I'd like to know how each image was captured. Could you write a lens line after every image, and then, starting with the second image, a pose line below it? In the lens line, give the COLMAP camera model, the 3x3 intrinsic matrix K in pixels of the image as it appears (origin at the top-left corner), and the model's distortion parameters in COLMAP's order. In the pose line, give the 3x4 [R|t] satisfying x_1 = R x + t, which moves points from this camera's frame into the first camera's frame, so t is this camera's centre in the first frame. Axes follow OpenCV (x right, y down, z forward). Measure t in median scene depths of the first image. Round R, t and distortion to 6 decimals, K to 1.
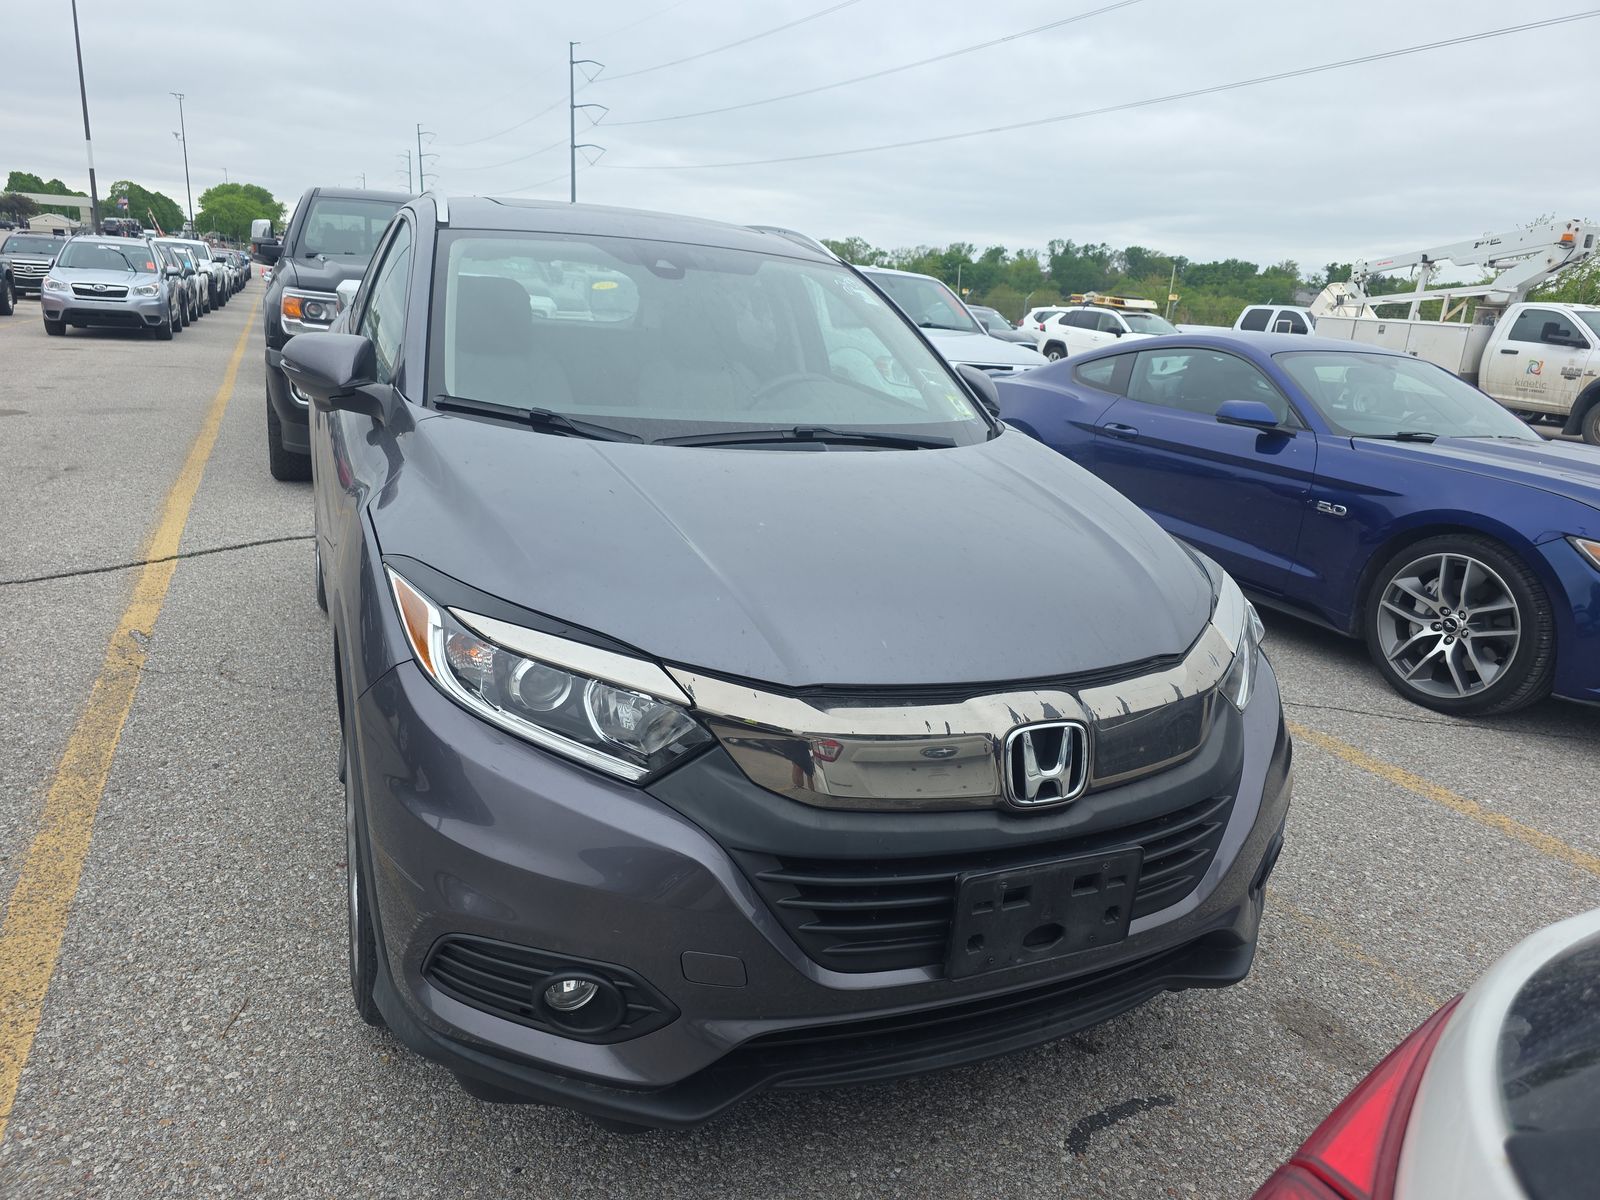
lens RADIAL K [[1076.0, 0, 800.0], [0, 1076.0, 600.0], [0, 0, 1]] dist [0.053738, -0.048295]
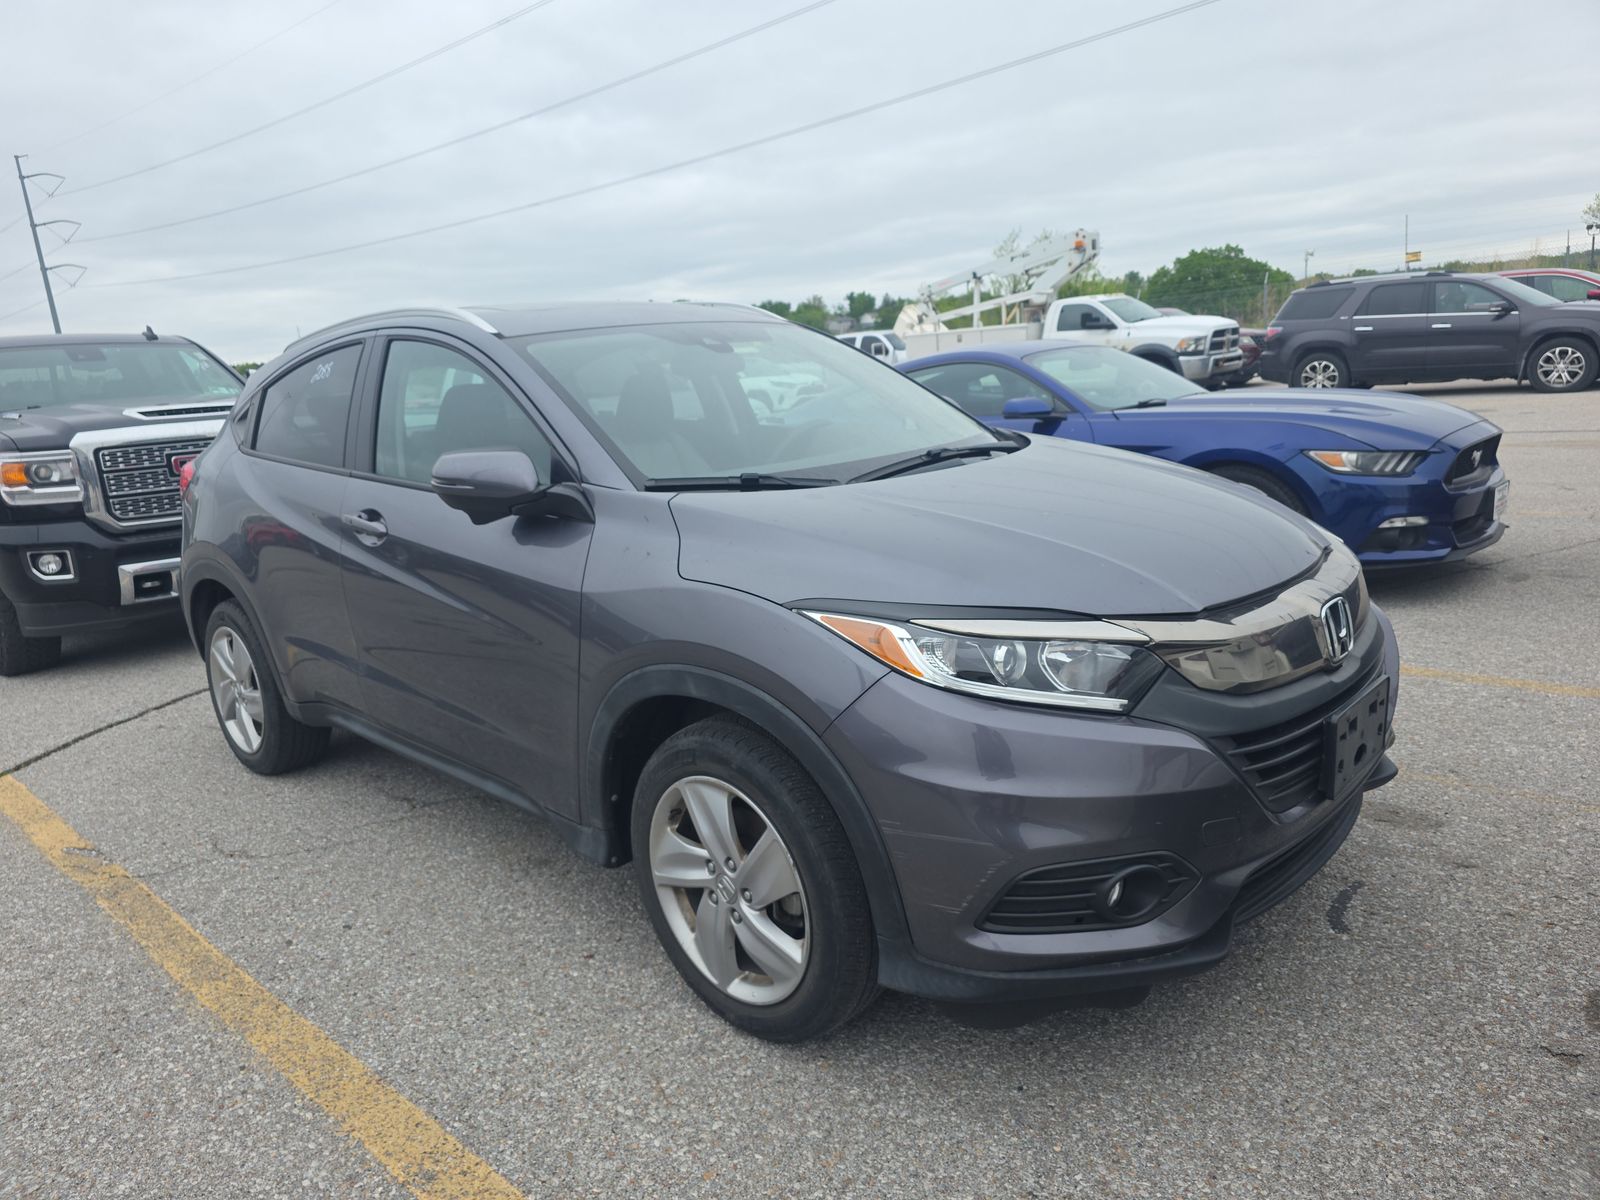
lens RADIAL K [[1076.0, 0, 800.0], [0, 1076.0, 600.0], [0, 0, 1]] dist [0.053738, -0.048295]
pose [[0.914852, -0.222652, 0.336857, -0.209008], [0.241120, 0.970402, -0.013439, -0.007412], [-0.323895, 0.093517, 0.941460, -0.019411]]
